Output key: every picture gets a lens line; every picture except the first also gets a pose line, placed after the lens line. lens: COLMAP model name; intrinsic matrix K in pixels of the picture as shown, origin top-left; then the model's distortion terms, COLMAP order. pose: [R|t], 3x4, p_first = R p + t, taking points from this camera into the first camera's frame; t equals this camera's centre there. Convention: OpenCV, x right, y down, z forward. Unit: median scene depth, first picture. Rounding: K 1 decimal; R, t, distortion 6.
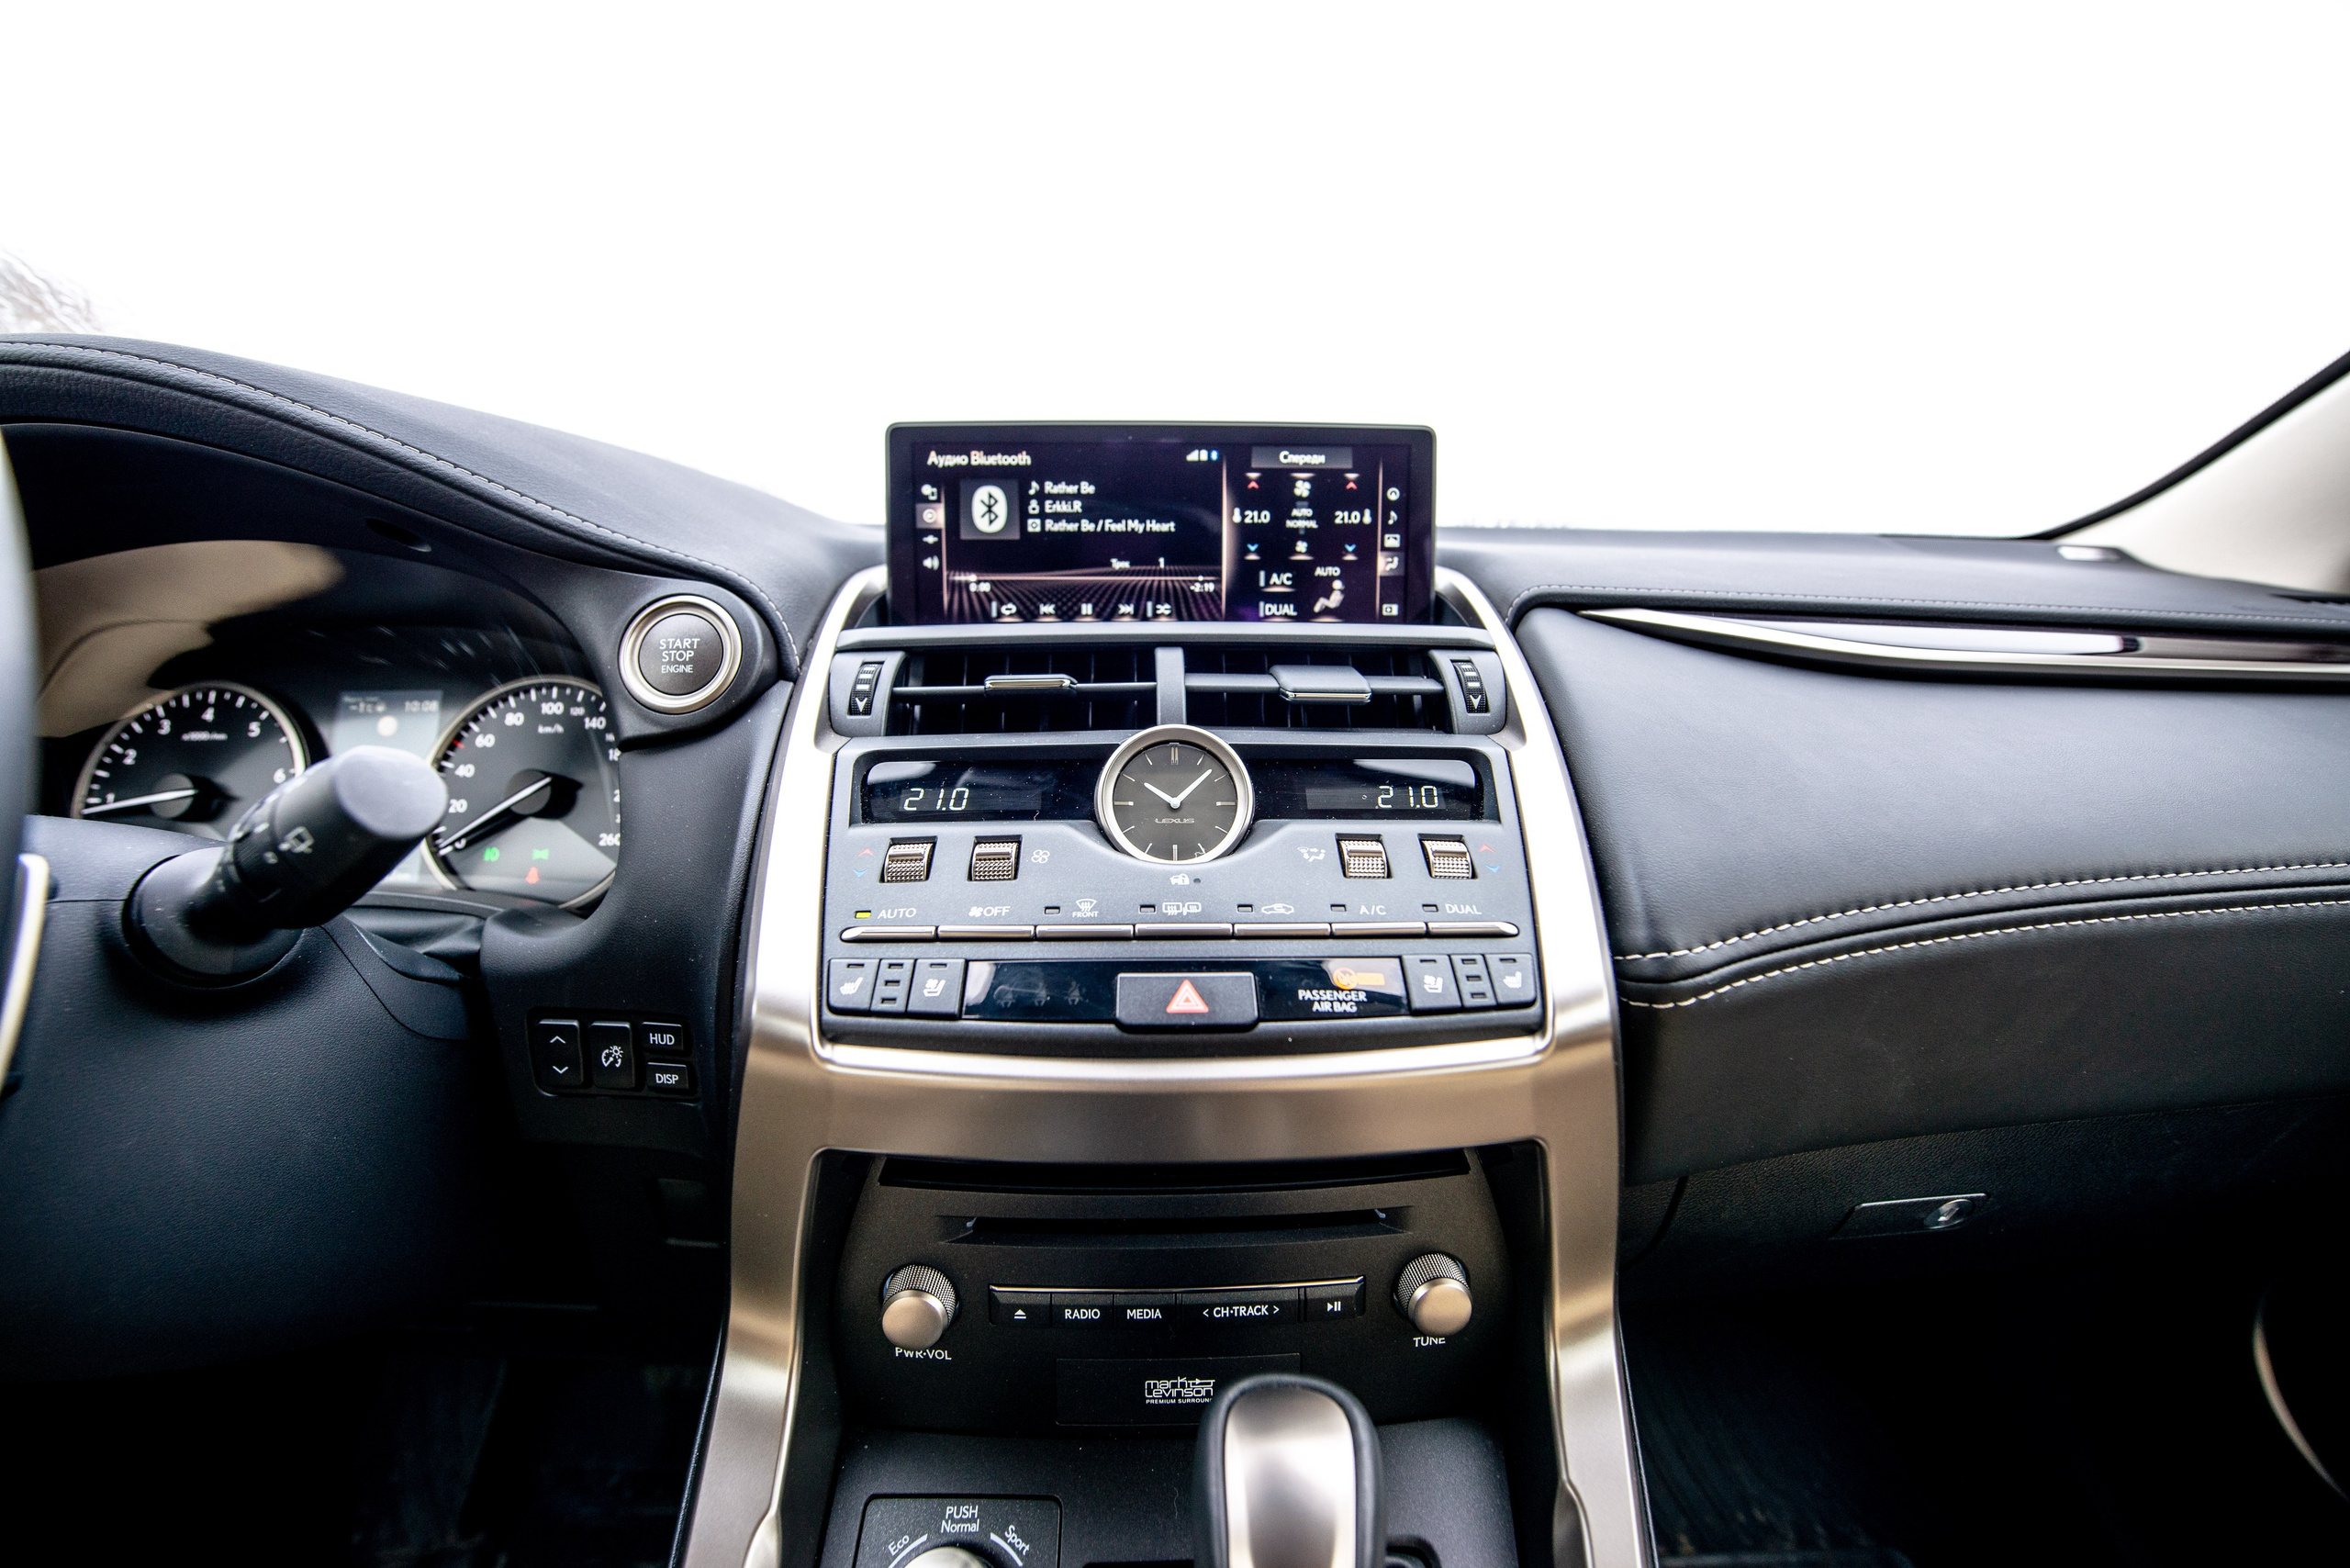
lens RADIAL K [[932.8, 0, 1160.9], [0, 932.8, 769.5], [0, 0, 1]] dist [-0.024483, -0.000382]
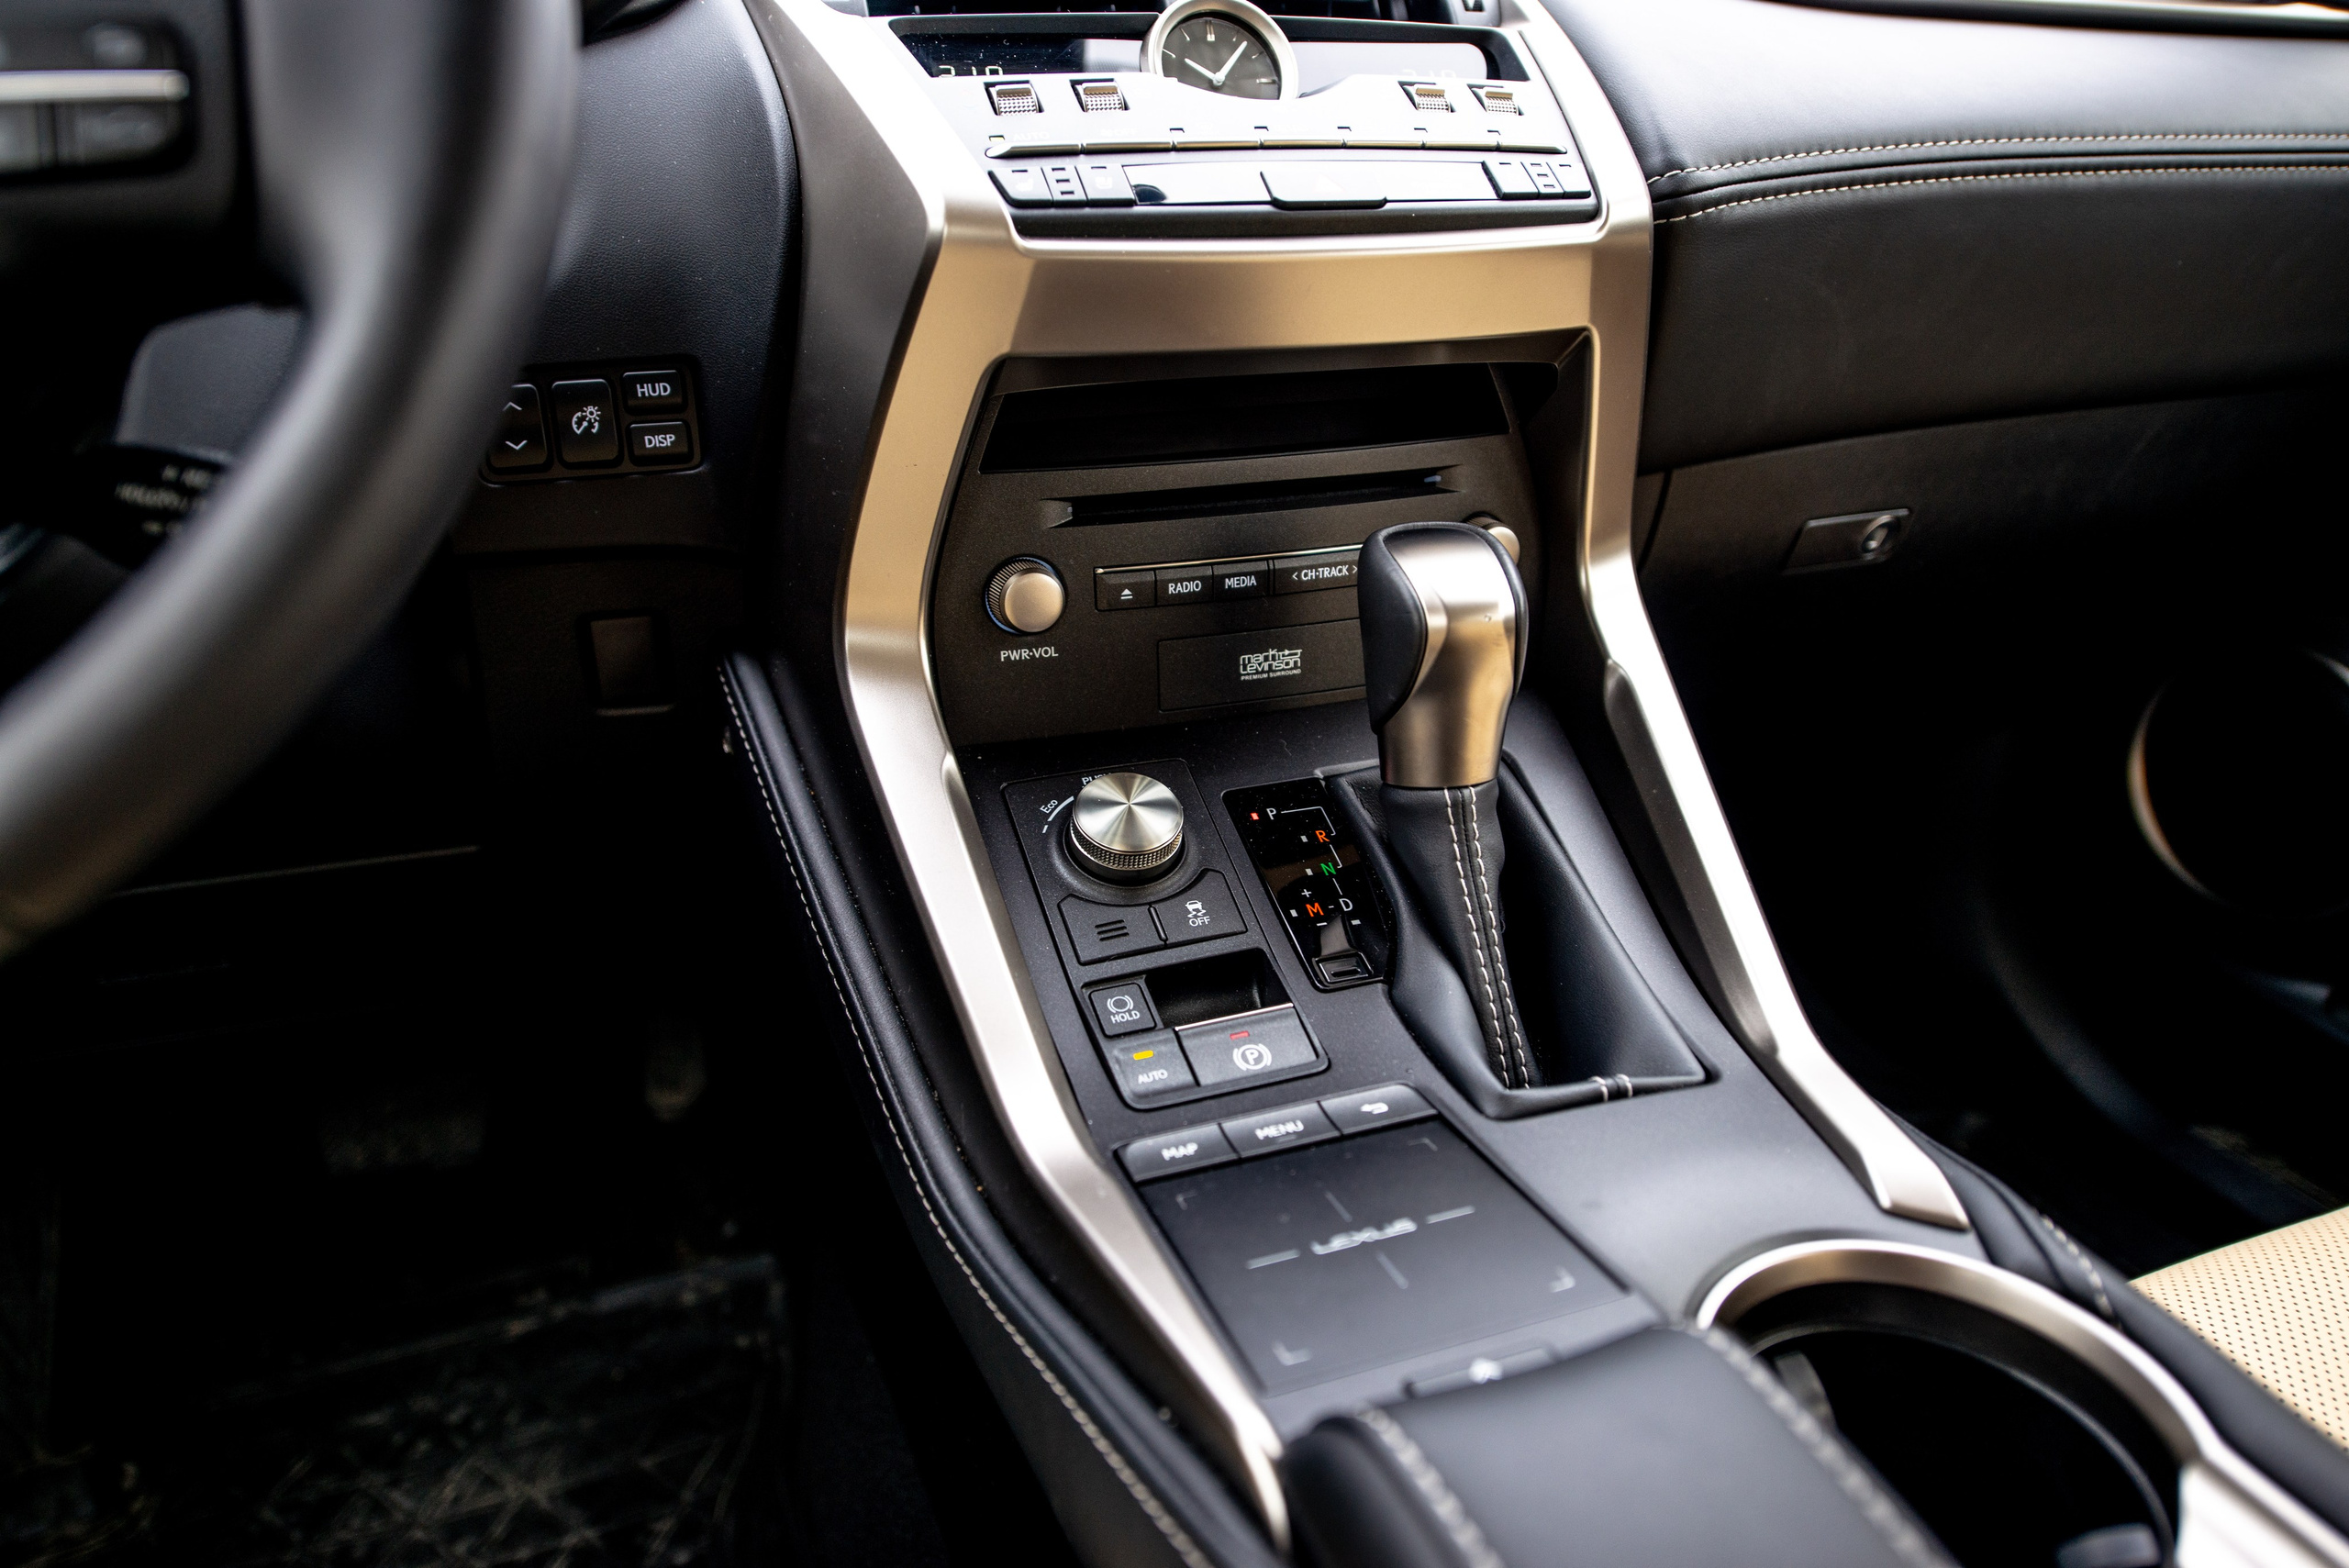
lens RADIAL K [[1538.6, 0, 1172.6], [0, 1538.6, 764.0], [0, 0, 1]] dist [-0.002005, -0.002635]
pose [[0.949989, -0.124300, 0.286479, -0.510540], [0.069373, 0.978448, 0.194490, 0.371085], [-0.304480, -0.164890, 0.938138, -0.532150]]
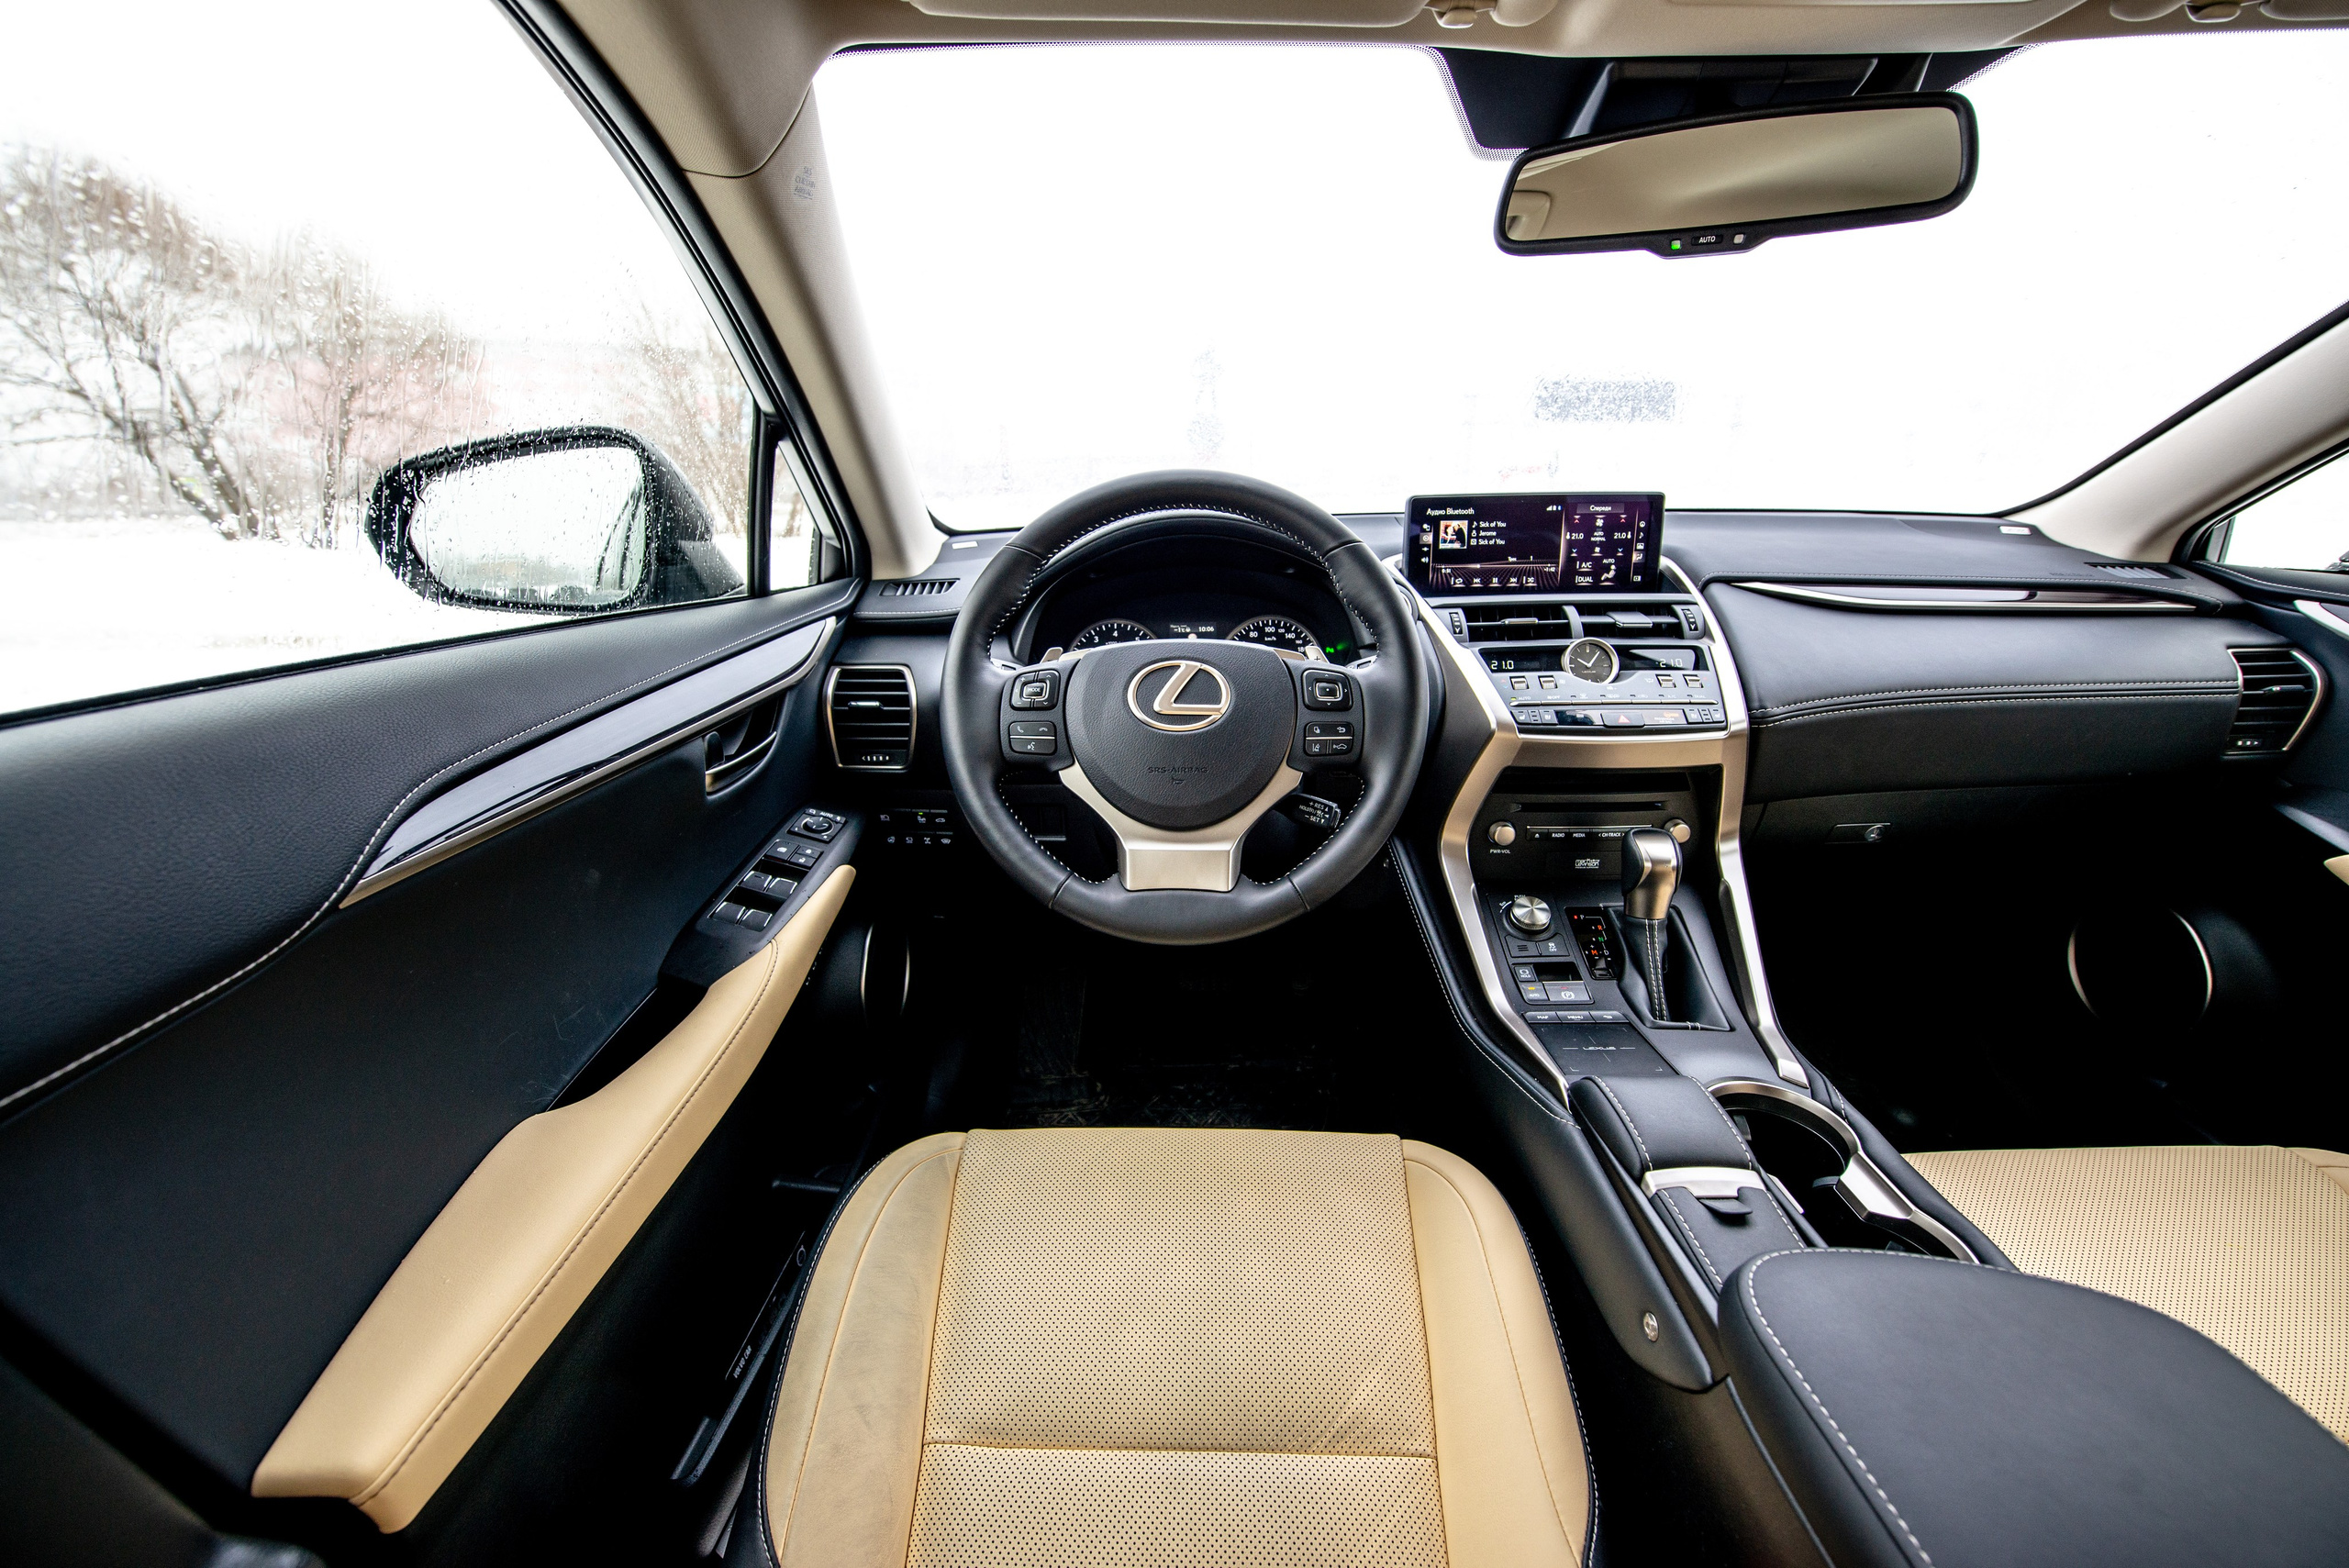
lens RADIAL K [[932.4, 0, 1163.4], [0, 932.4, 770.7], [0, 0, 1]] dist [-0.024483, -0.000382]
pose [[0.998002, -0.003887, -0.063067, -0.980154], [0.011495, 0.992620, 0.120717, -0.000735], [0.062133, -0.121201, 0.990681, -1.707429]]
